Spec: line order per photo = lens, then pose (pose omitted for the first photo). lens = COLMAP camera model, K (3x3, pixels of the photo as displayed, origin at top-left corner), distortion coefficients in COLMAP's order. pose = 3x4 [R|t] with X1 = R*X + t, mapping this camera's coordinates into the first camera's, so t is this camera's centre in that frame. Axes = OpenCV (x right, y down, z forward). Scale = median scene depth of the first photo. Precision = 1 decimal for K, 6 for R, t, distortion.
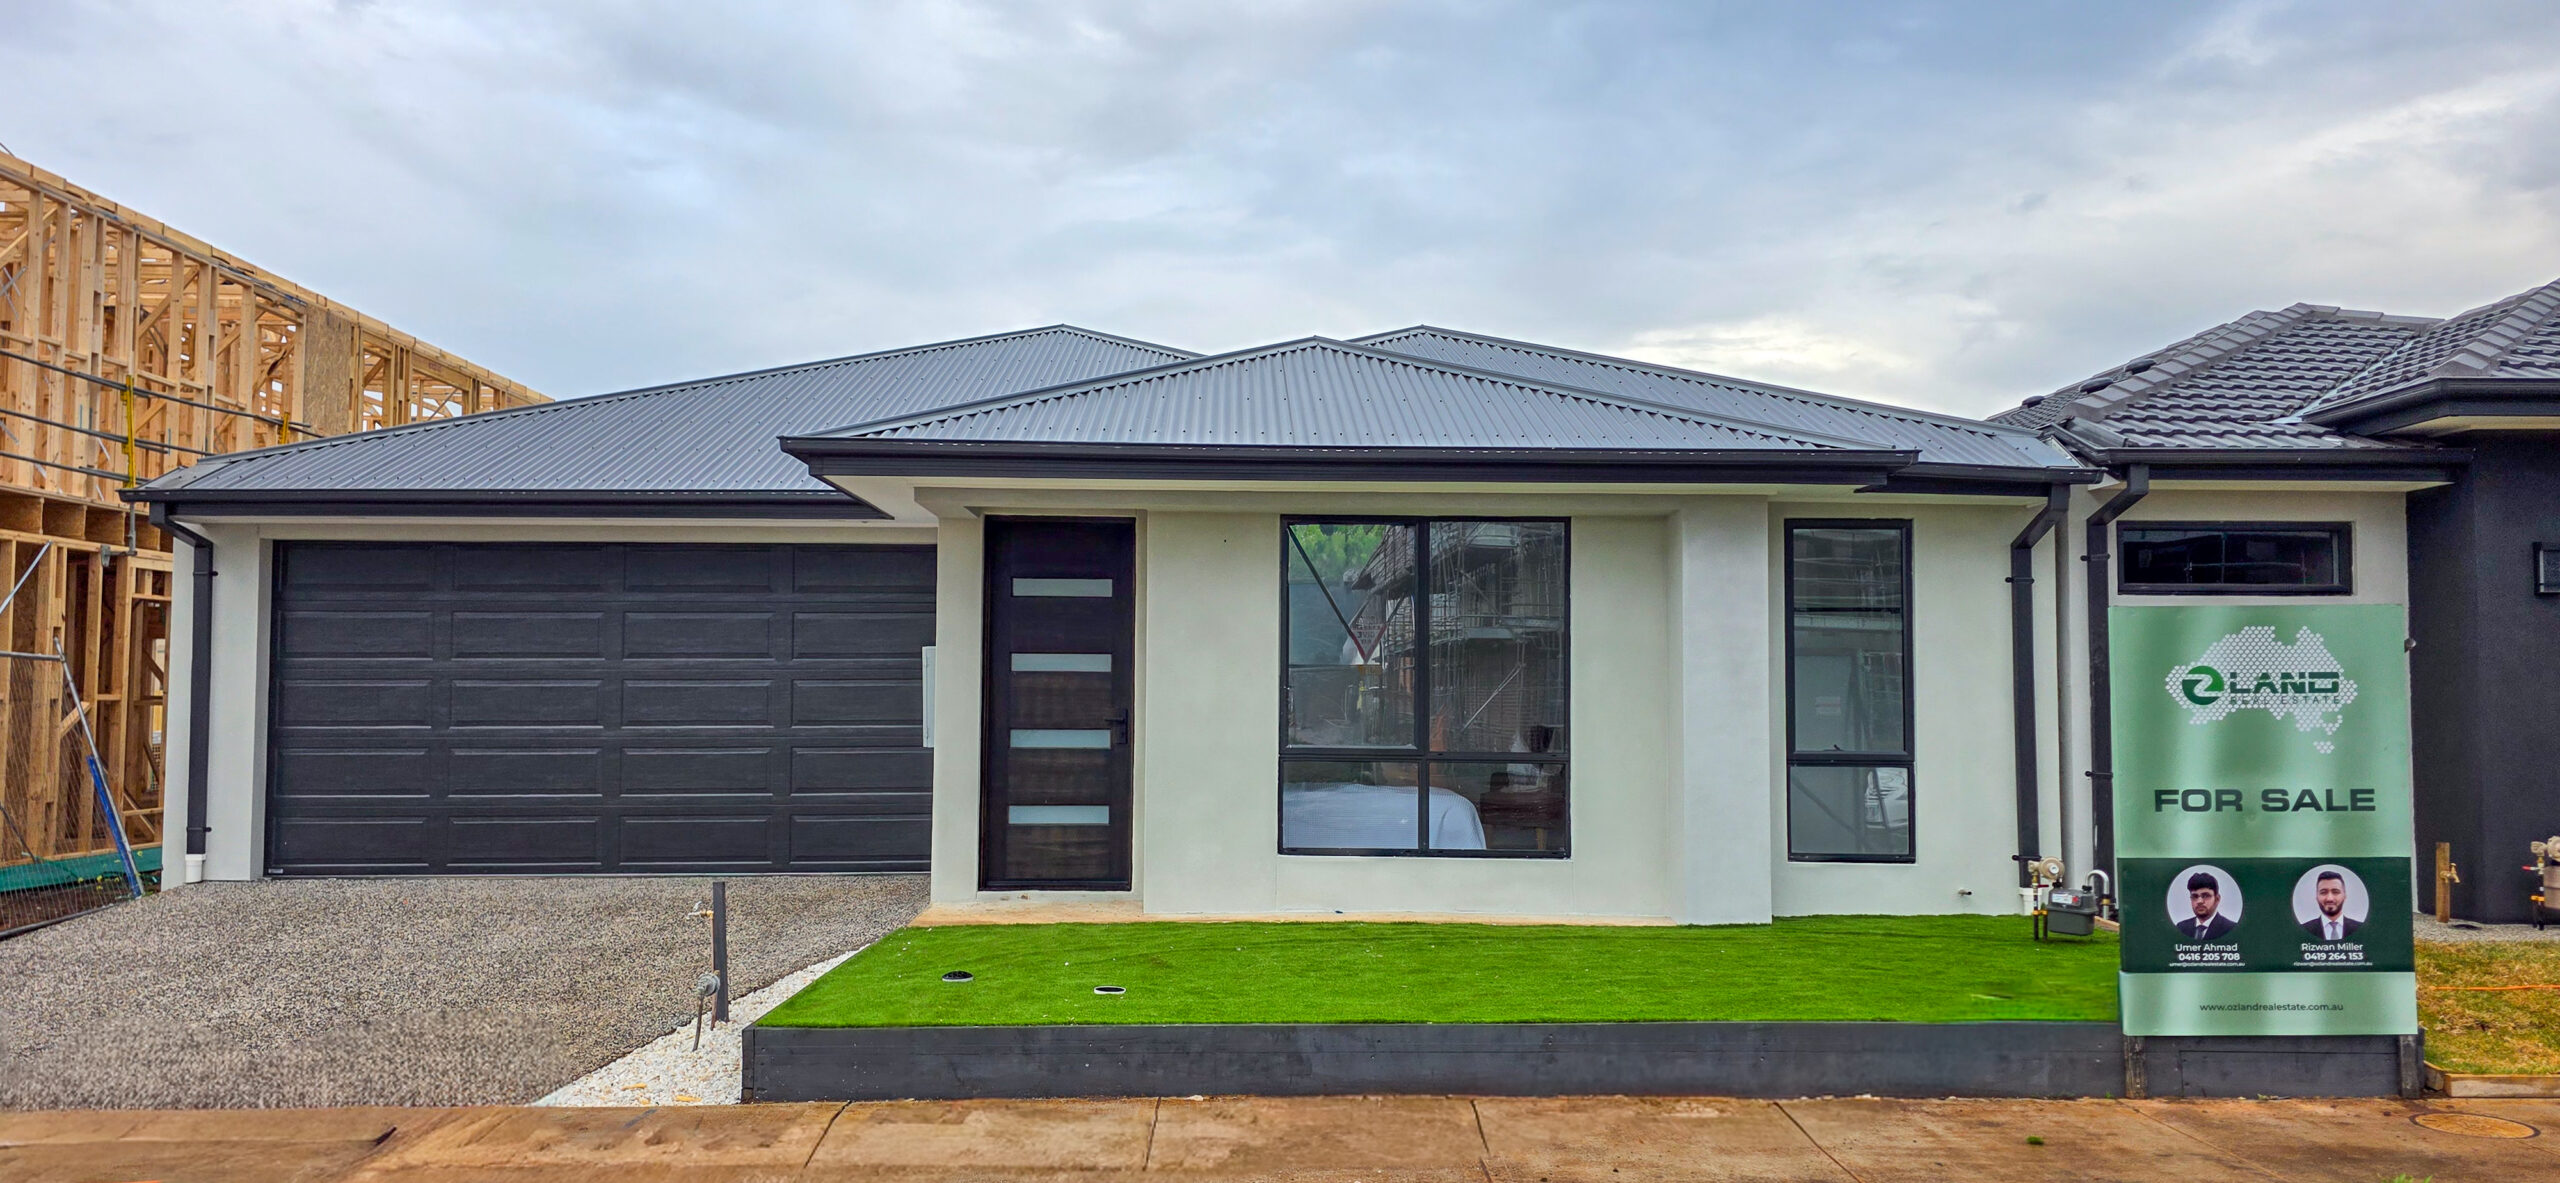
lens RADIAL K [[1677.8, 0, 1280.6], [0, 1677.8, 590.8], [0, 0, 1]] dist [0.002361, 0.000415]
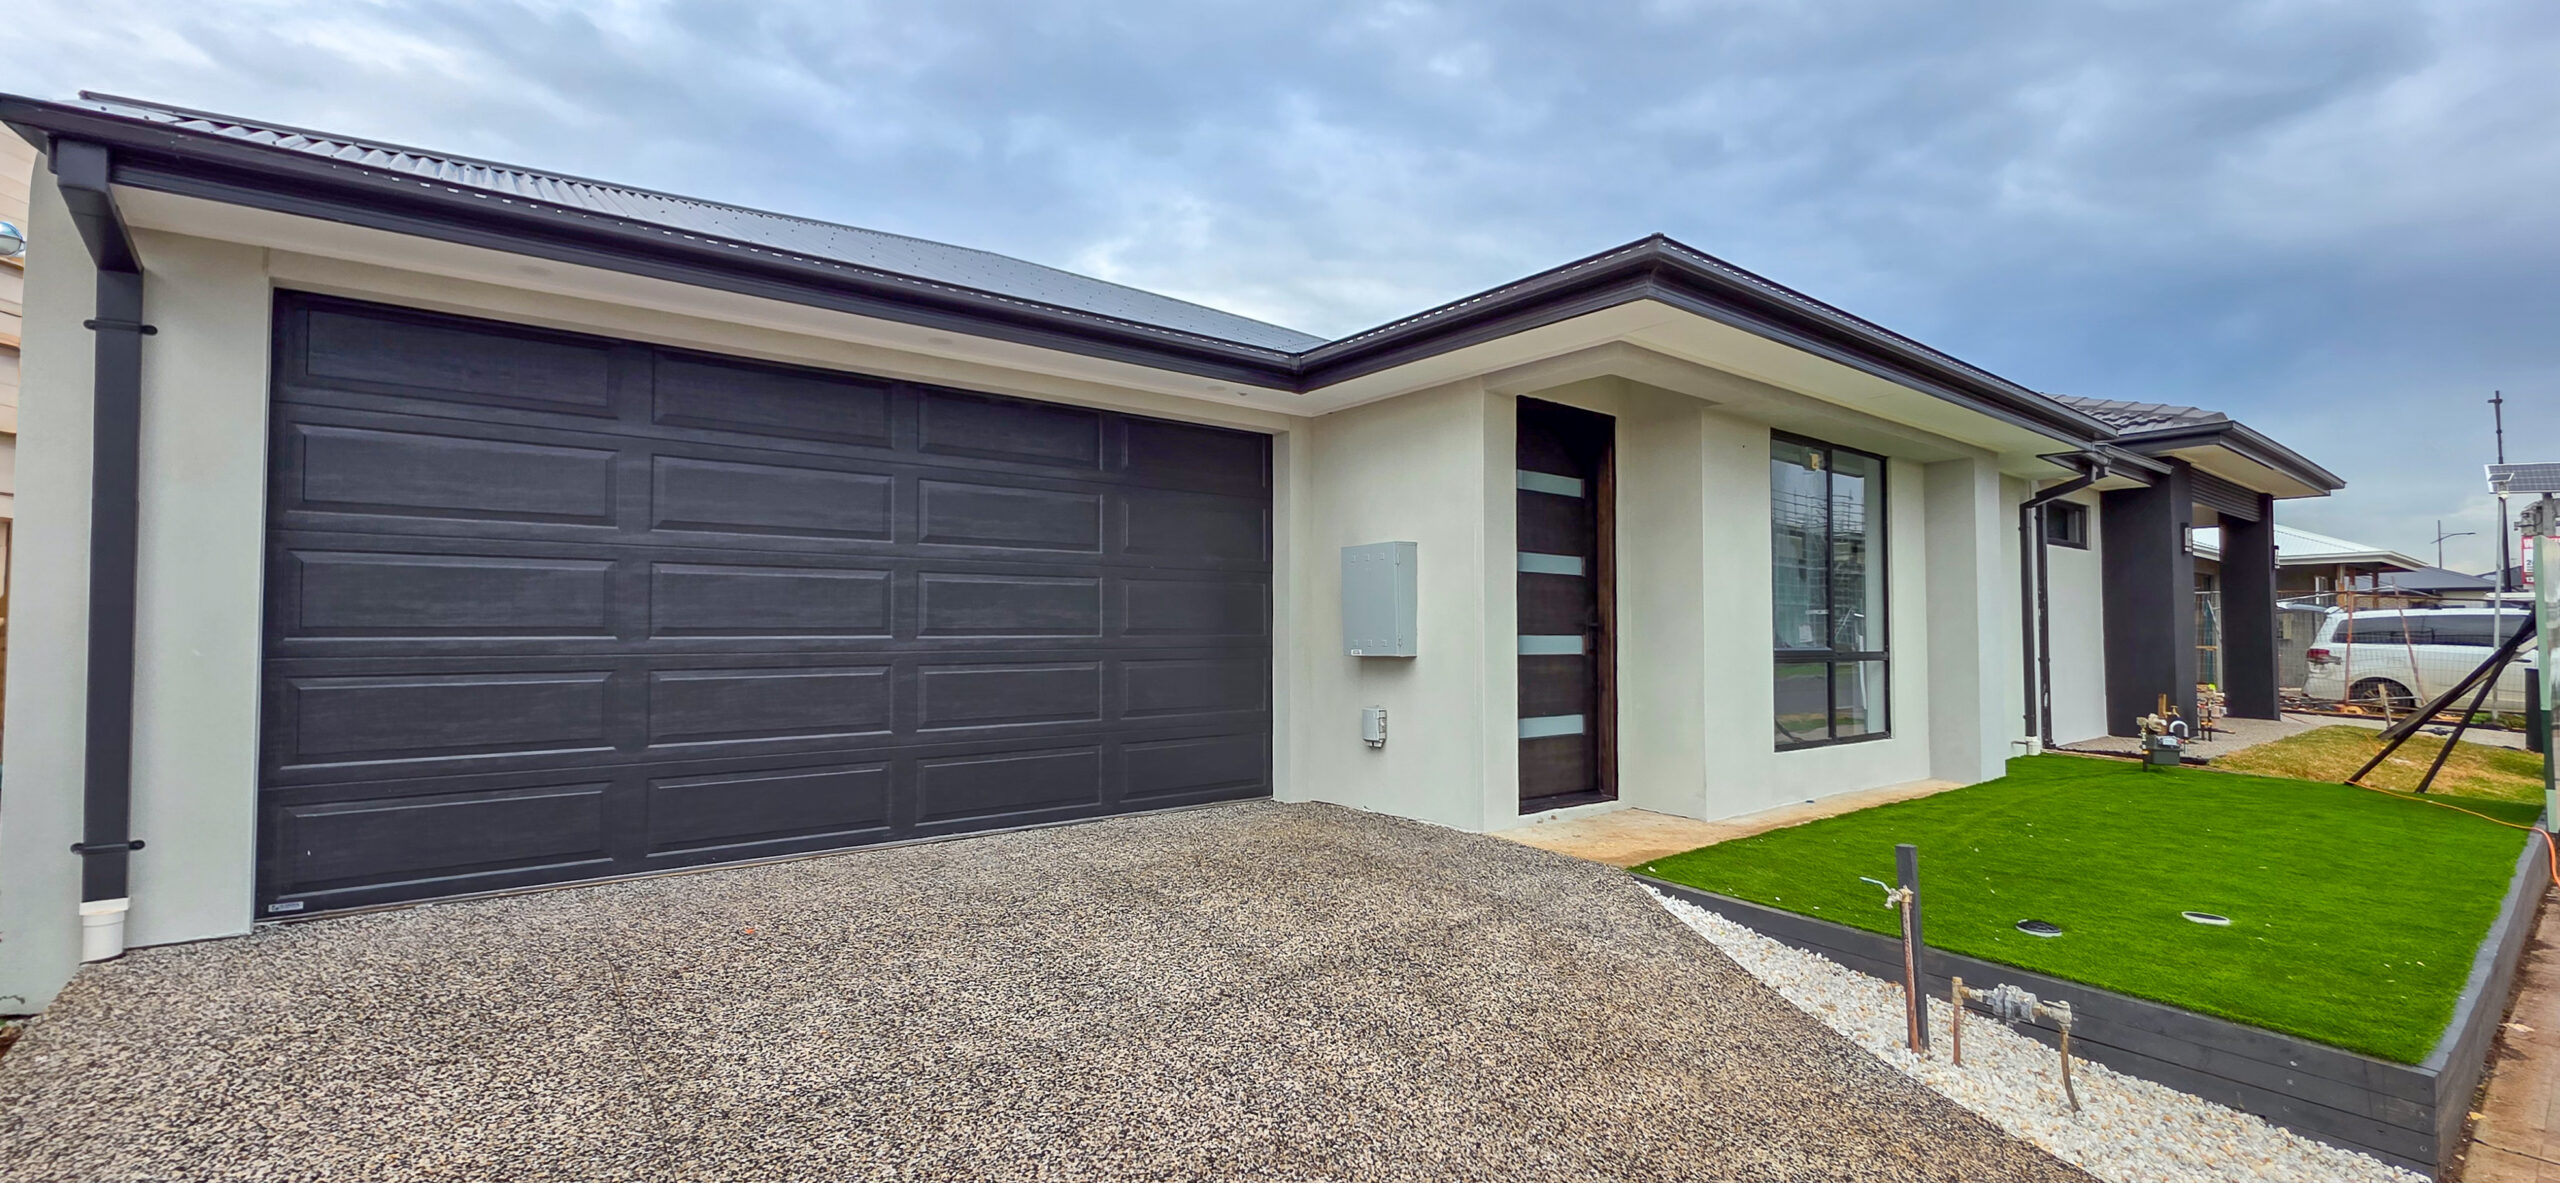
lens RADIAL K [[1053.6, 0, 1279.0], [0, 1053.6, 584.3], [0, 0, 1]] dist [0.000077, -0.000348]
pose [[0.812954, 0.026391, 0.581729, -0.536263], [-0.038796, 0.999208, 0.008886, 0.048783], [-0.581034, -0.029793, 0.813334, 0.543703]]
